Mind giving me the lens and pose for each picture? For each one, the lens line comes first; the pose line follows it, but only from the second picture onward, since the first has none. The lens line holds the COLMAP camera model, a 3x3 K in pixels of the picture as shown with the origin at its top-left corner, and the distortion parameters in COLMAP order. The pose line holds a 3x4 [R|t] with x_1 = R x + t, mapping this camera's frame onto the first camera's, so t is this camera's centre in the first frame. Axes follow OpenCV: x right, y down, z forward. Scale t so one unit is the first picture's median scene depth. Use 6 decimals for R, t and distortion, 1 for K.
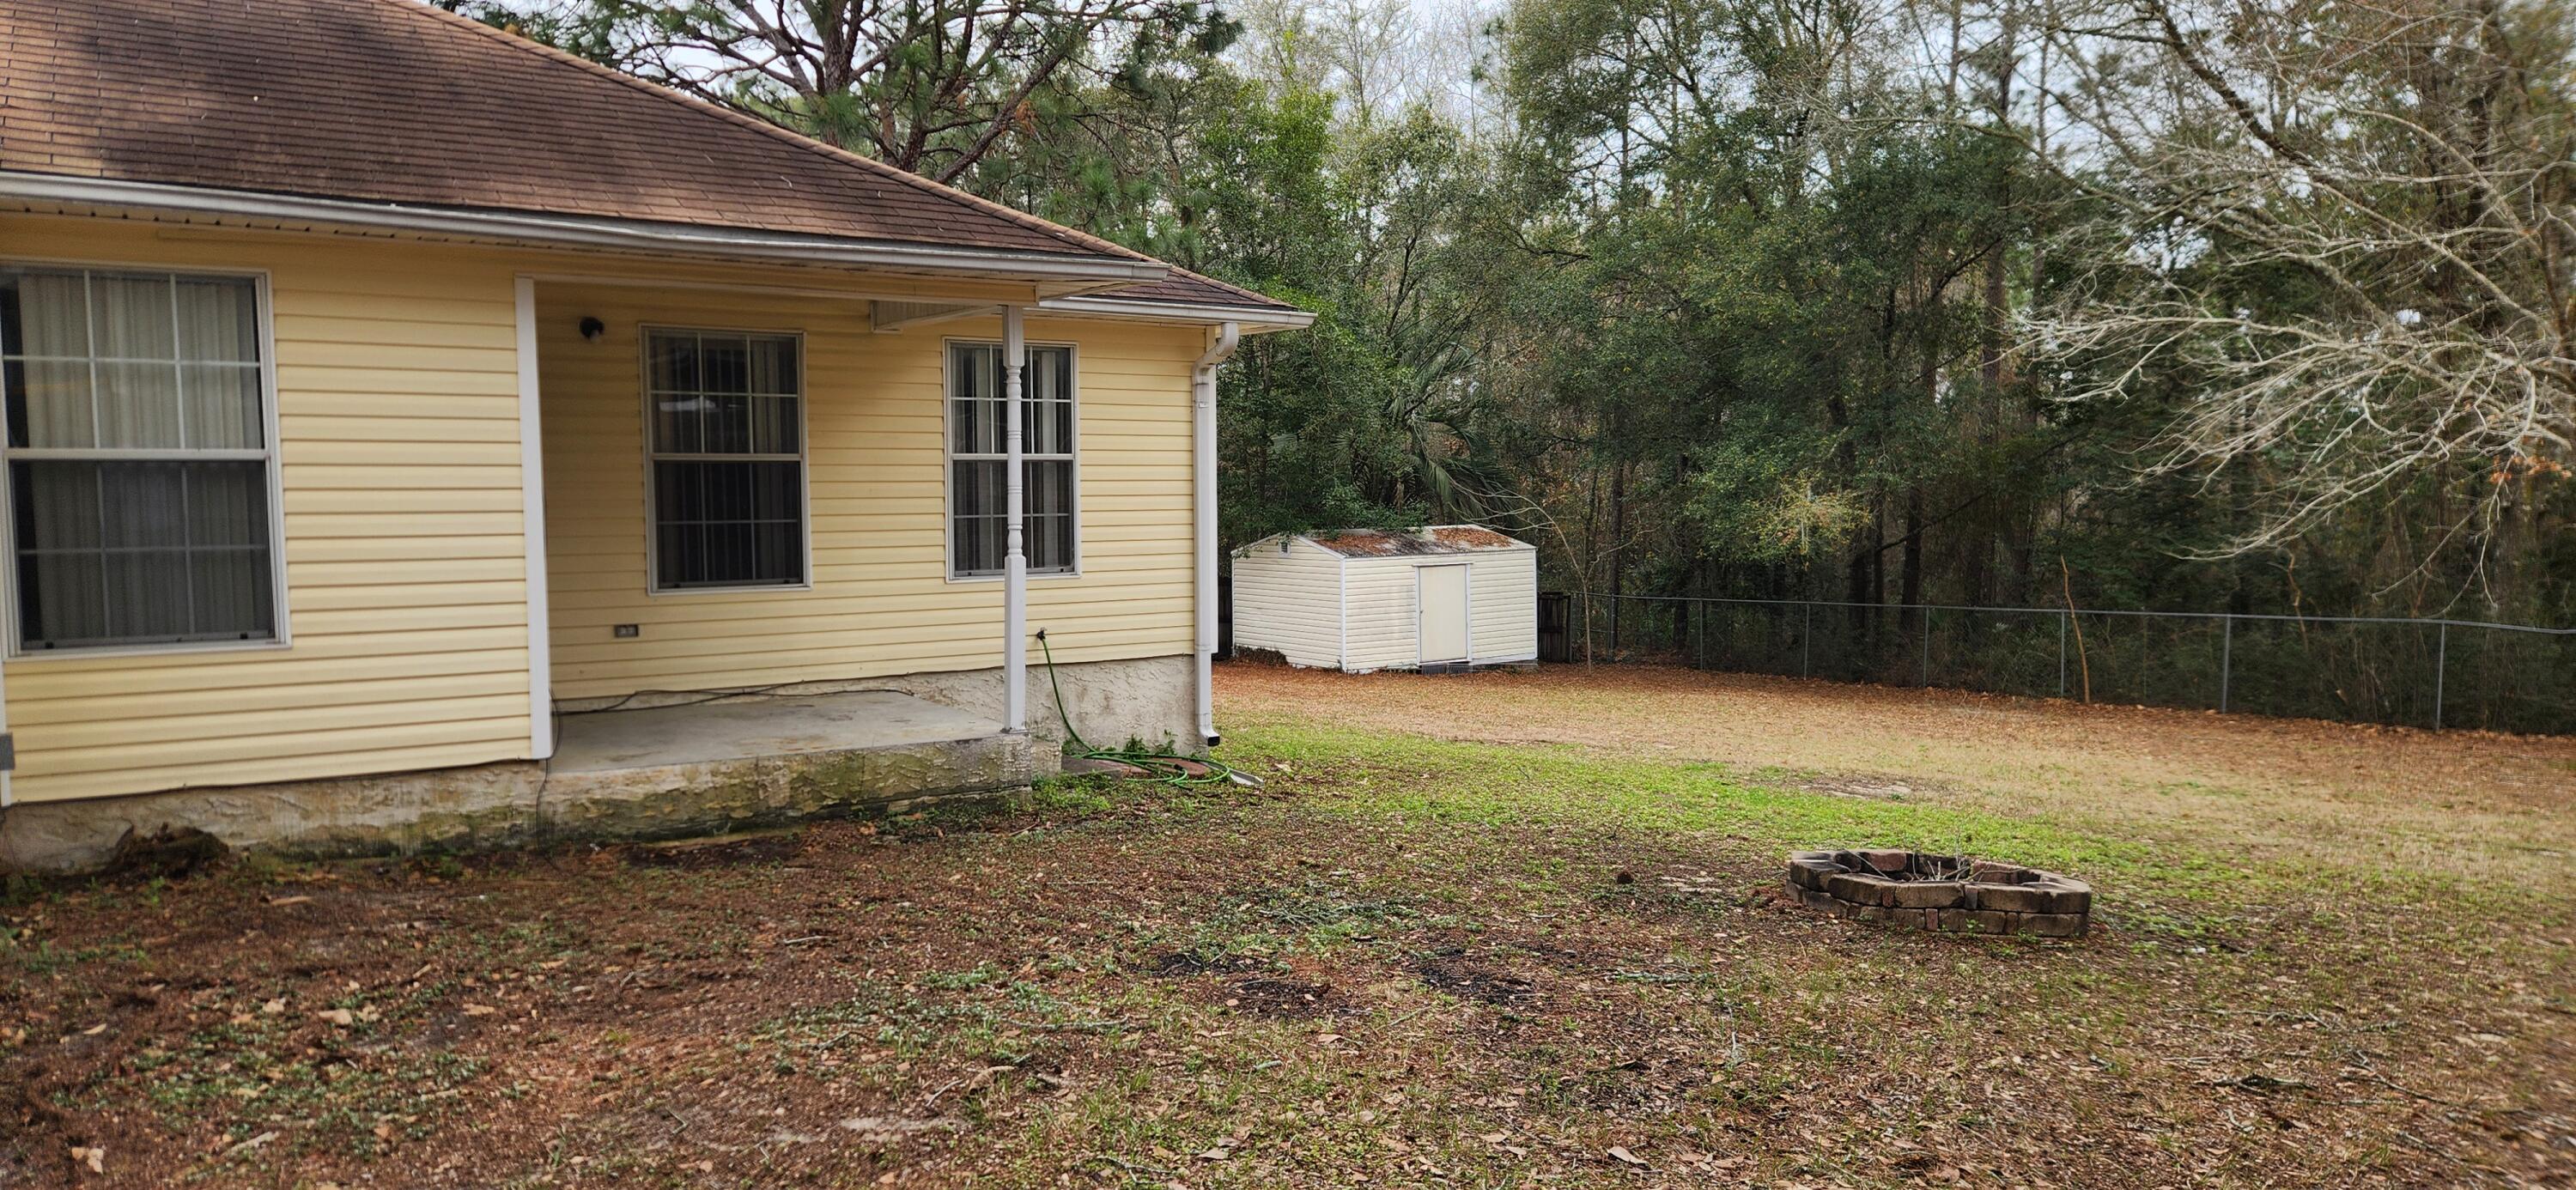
lens RADIAL K [[1827.0, 0, 1270.0], [0, 1827.0, 603.2], [0, 0, 1]] dist [0.100724, -0.106887]
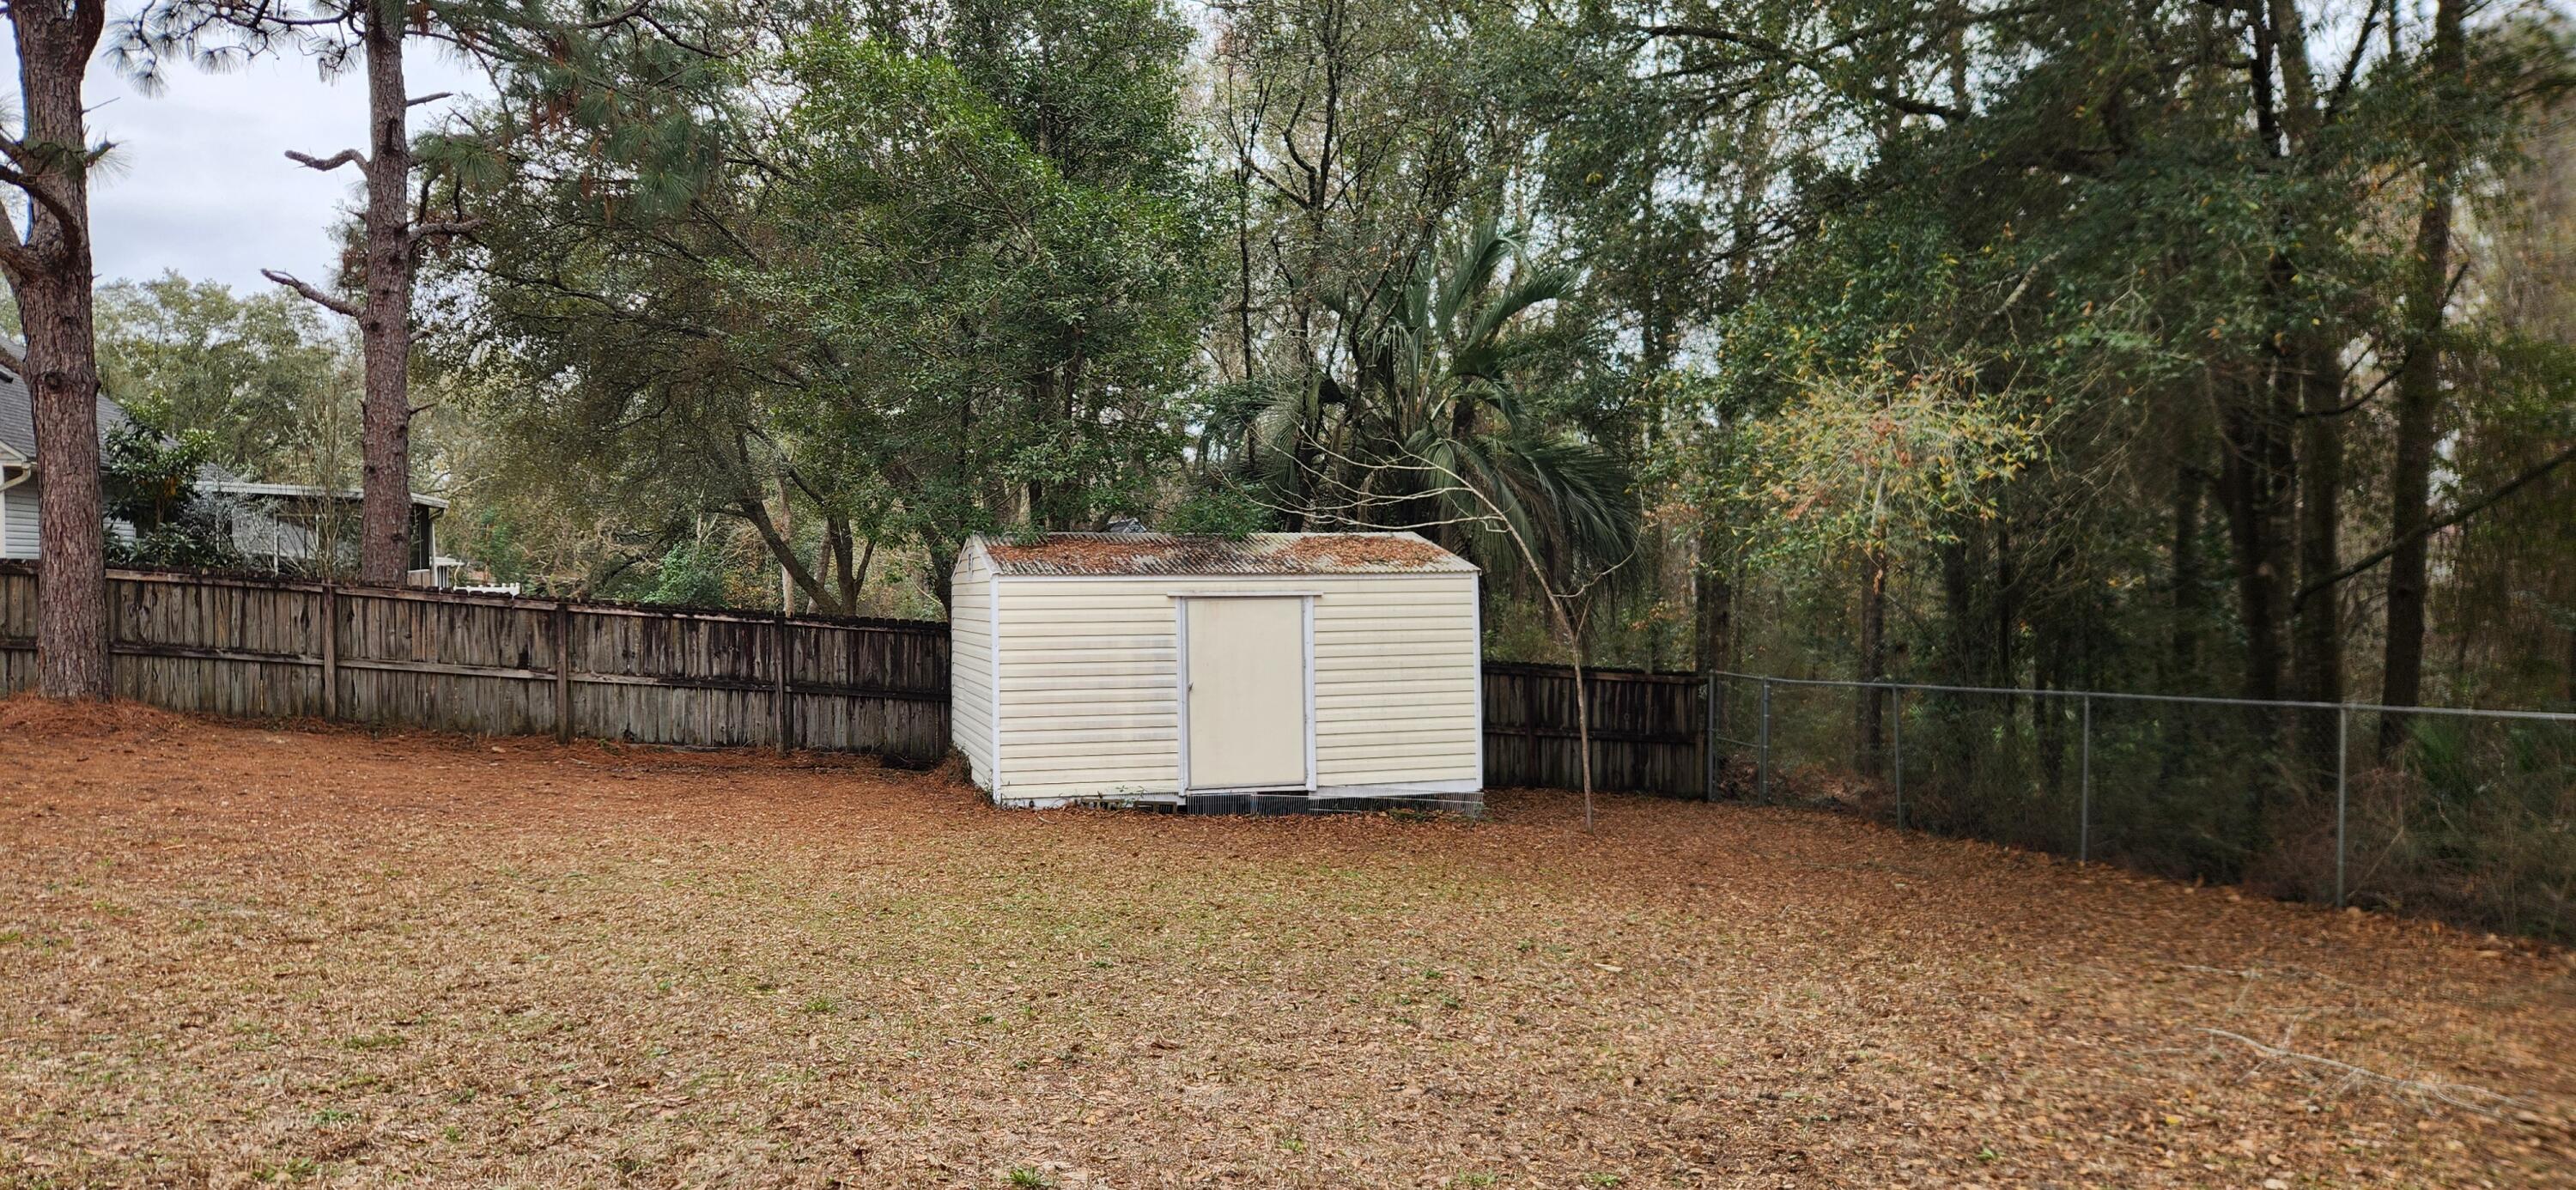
lens RADIAL K [[1827.0, 0, 1270.0], [0, 1827.0, 603.2], [0, 0, 1]] dist [0.100724, -0.106887]
pose [[0.951247, 0.007079, -0.308350, 0.245191], [-0.024429, 0.998325, -0.052442, 0.007223], [0.307463, 0.057418, 0.949826, 0.516719]]
